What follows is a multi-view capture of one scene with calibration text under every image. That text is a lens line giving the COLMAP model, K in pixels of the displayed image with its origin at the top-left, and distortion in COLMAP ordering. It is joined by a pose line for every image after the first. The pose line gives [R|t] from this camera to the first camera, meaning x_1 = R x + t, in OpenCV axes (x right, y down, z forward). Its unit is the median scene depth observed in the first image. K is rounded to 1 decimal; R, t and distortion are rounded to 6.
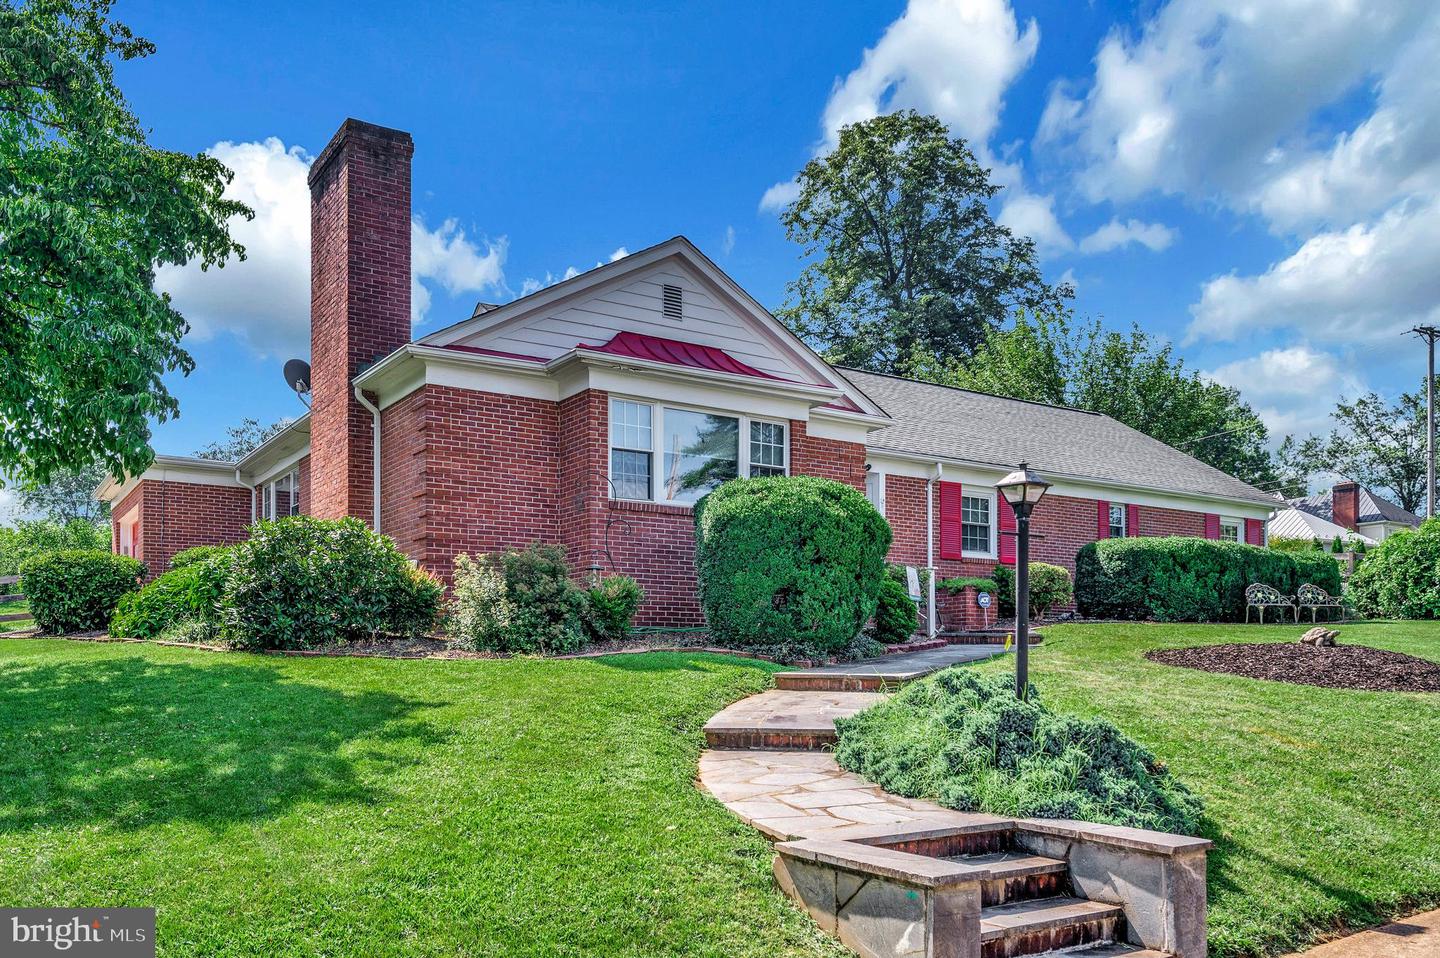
lens RADIAL K [[1154.8, 0, 718.4], [0, 1154.8, 645.4], [0, 0, 1]] dist [-0.008681, 0.002848]
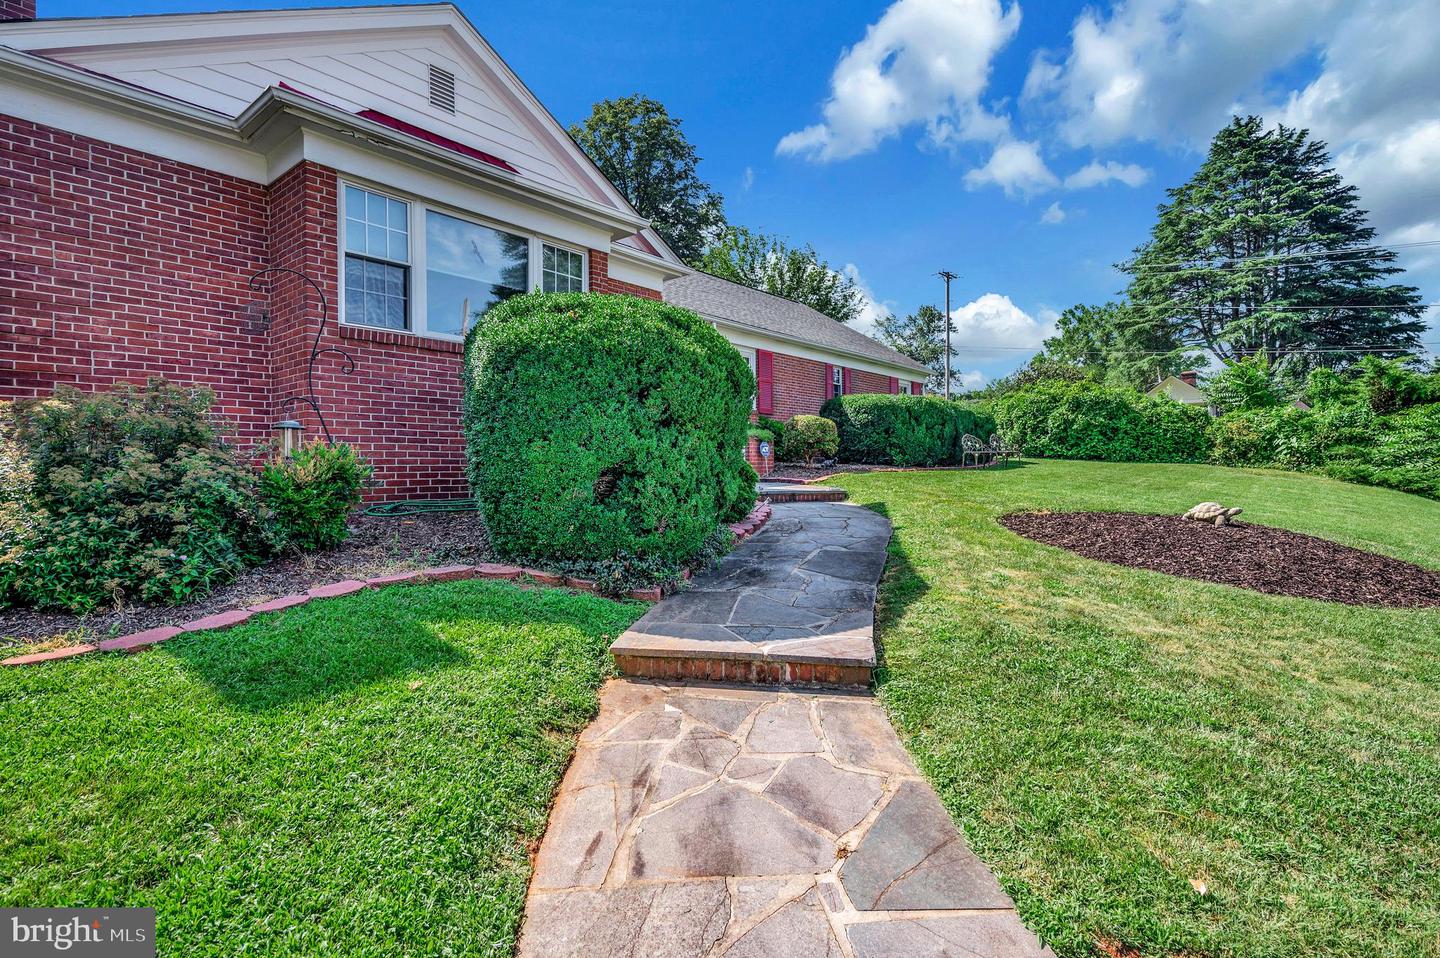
lens RADIAL K [[691.7, 0, 718.8], [0, 691.7, 463.1], [0, 0, 1]] dist [-0.004857, -0.000697]
pose [[0.956265, -0.005221, 0.292455, 0.002665], [0.001184, 0.999902, 0.013982, -0.046665], [-0.292499, -0.013024, 0.956177, 0.520500]]
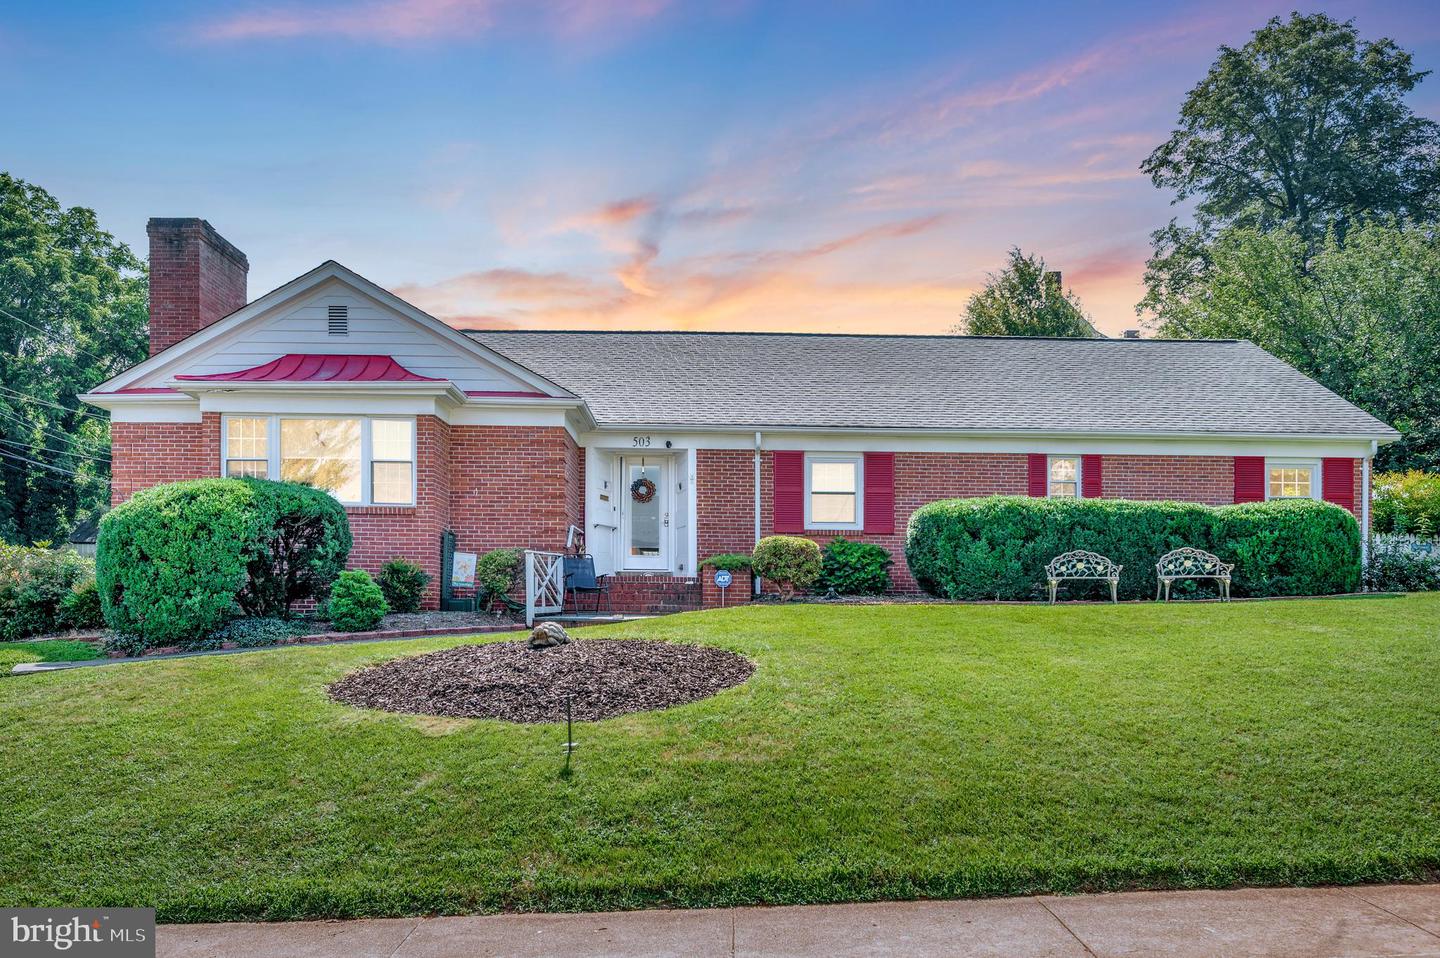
lens RADIAL K [[1019.0, 0, 719.2], [0, 1019.0, 619.9], [0, 0, 1]] dist [-0.010948, -0.000727]
pose [[0.841253, 0.005701, -0.540611, 0.869478], [0.000984, 0.999927, 0.012076, -0.021699], [0.540641, -0.010691, 0.841186, 0.402079]]
